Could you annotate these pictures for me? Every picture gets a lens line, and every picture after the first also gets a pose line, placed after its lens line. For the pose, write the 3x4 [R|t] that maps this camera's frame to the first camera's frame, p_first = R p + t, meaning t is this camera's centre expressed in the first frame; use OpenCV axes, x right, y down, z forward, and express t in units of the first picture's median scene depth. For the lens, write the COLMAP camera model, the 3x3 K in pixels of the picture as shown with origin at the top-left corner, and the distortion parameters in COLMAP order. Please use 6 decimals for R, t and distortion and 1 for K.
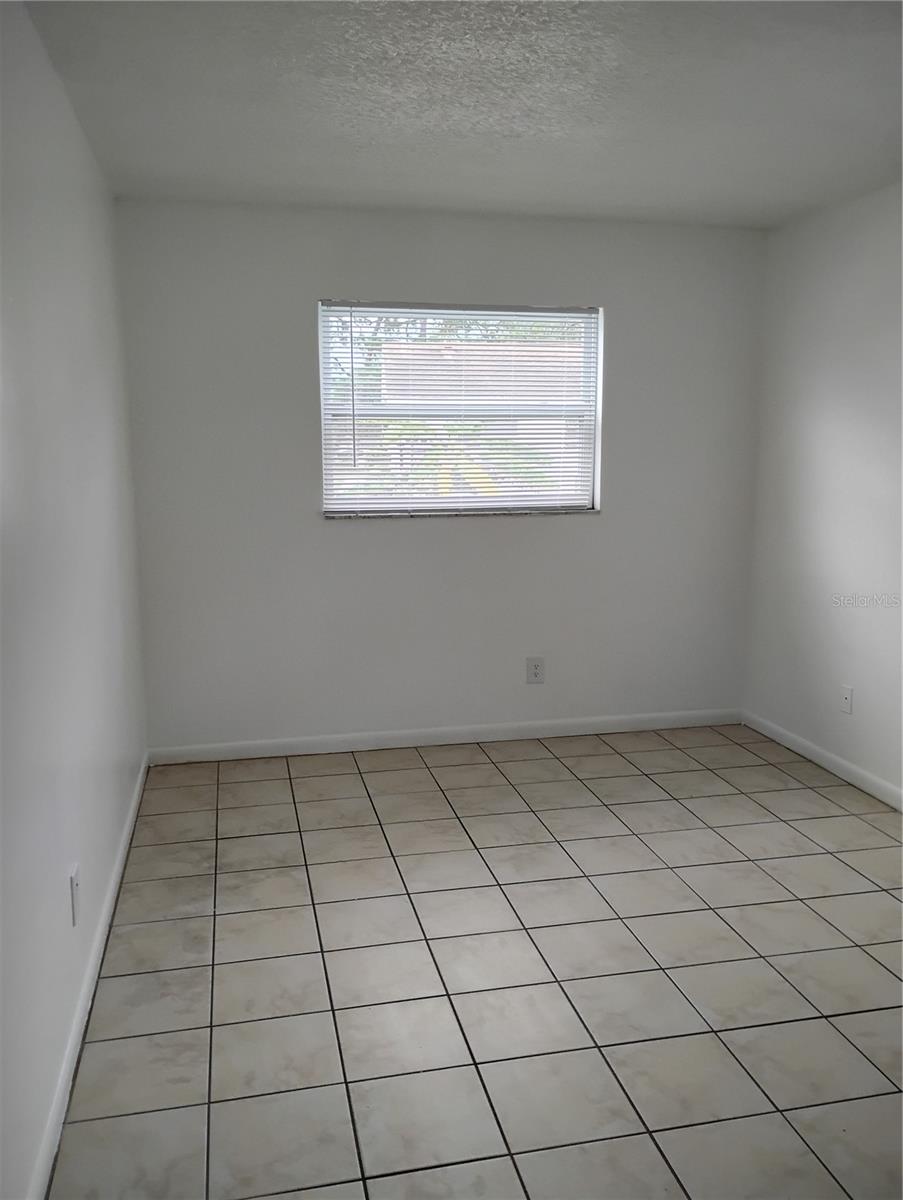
lens RADIAL K [[998.0, 0, 453.0], [0, 998.0, 596.4], [0, 0, 1]] dist [0.064856, -0.071928]
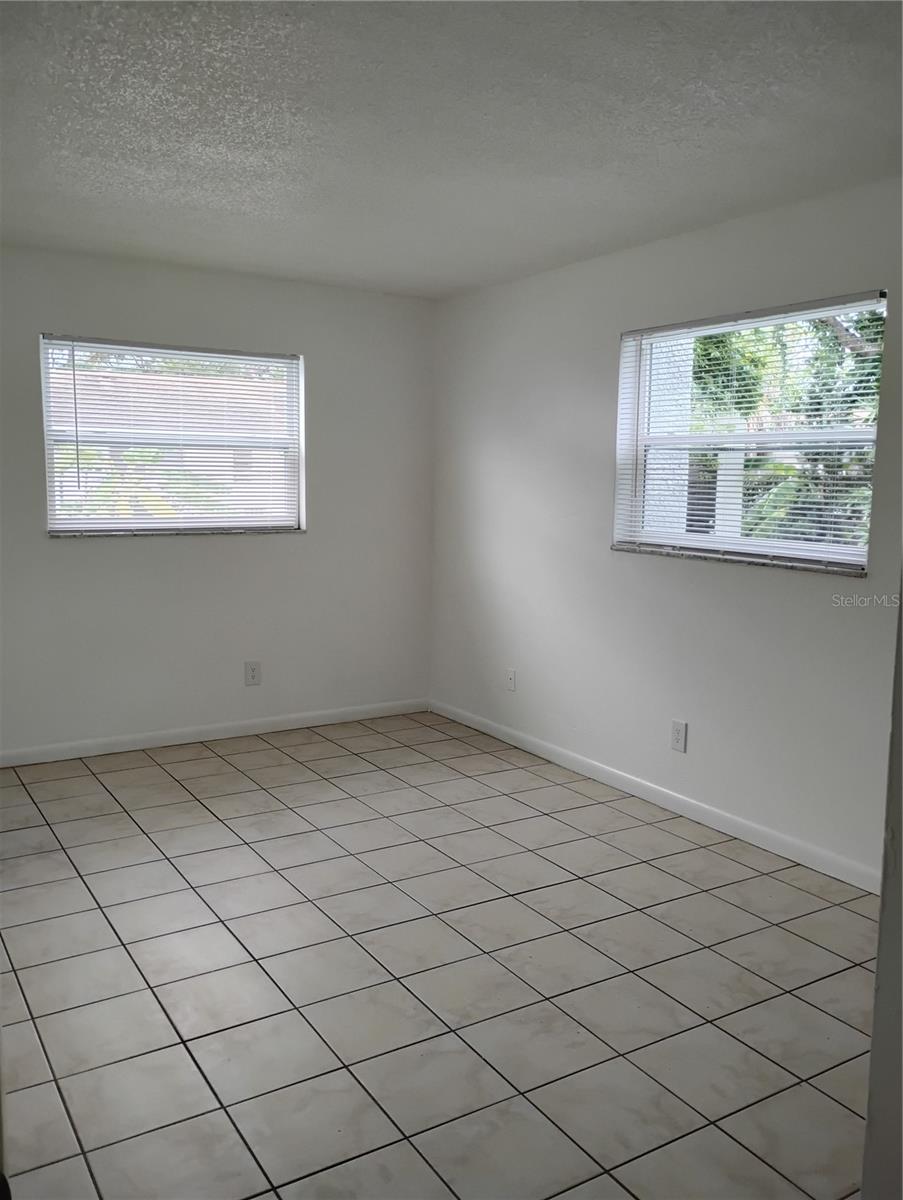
lens RADIAL K [[998.0, 0, 442.6], [0, 998.0, 590.0], [0, 0, 1]] dist [0.064856, -0.071928]
pose [[0.948314, -0.022006, 0.316570, -0.076314], [0.034828, 0.998784, -0.034898, 0.030791], [-0.315417, 0.044120, 0.947927, -0.145868]]
